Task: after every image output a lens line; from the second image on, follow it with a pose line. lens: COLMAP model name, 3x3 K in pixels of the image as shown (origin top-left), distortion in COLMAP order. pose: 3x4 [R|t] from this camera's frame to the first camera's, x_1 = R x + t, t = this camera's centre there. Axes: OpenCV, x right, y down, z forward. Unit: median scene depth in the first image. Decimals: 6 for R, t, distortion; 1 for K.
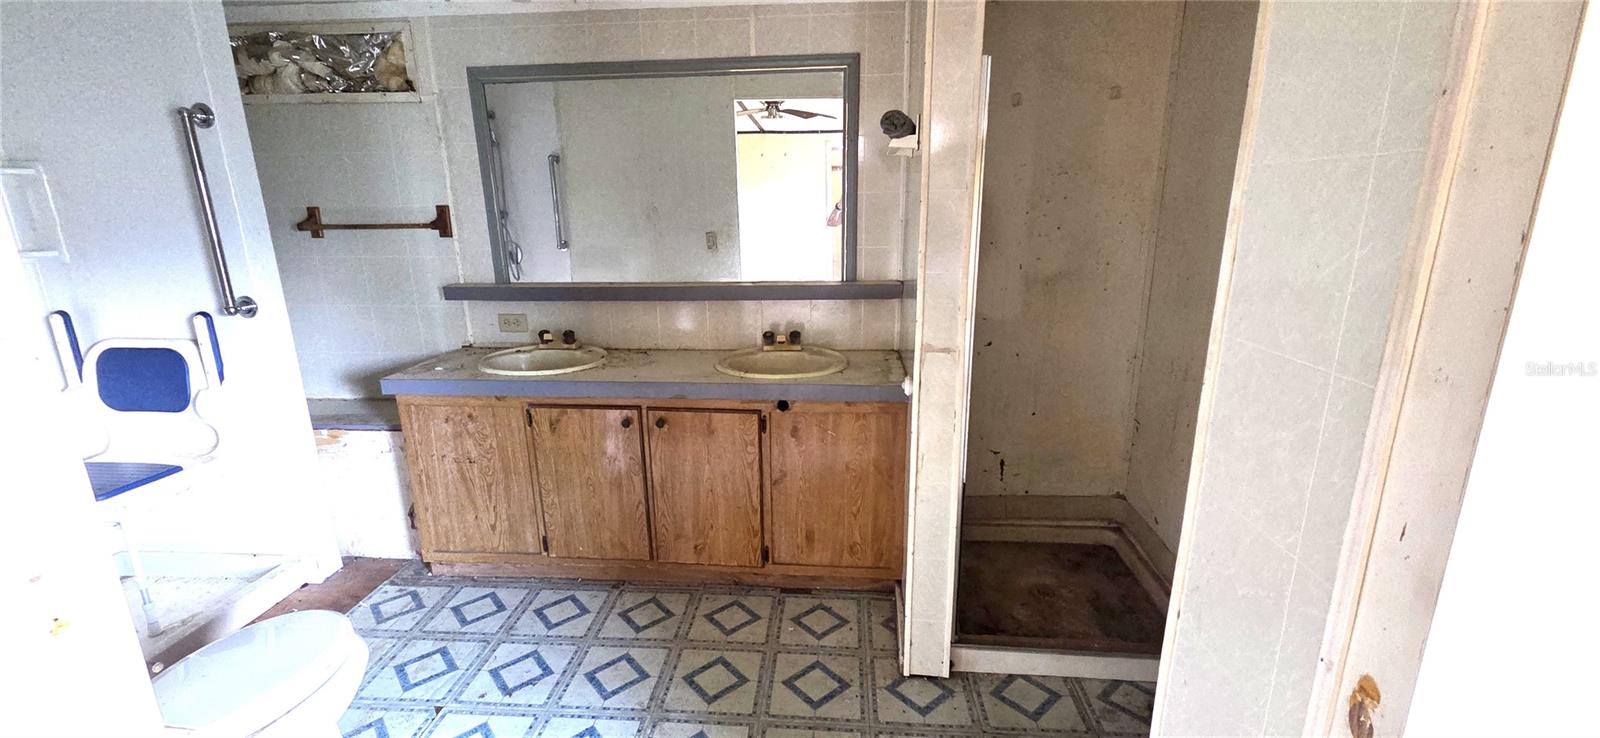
lens RADIAL K [[657.2, 0, 800.1], [0, 657.2, 369.8], [0, 0, 1]] dist [0.004655, -0.000171]
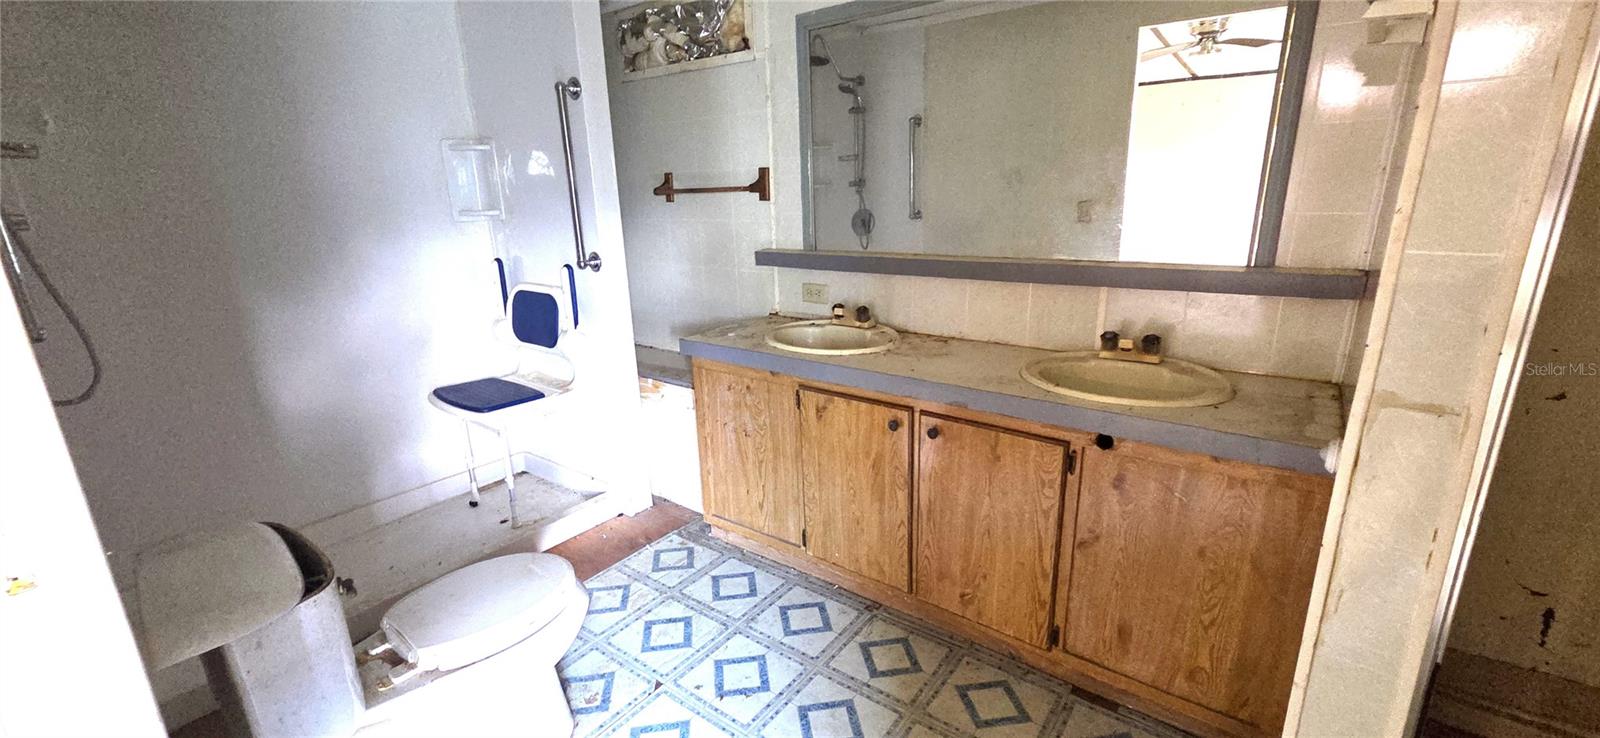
lens RADIAL K [[657.2, 0, 796.6], [0, 657.2, 368.4], [0, 0, 1]] dist [0.004655, -0.000171]
pose [[0.831556, 0.134931, -0.538803, 0.063402], [-0.117544, 0.990824, 0.066720, -0.028291], [0.542861, 0.007852, 0.839786, 0.229095]]
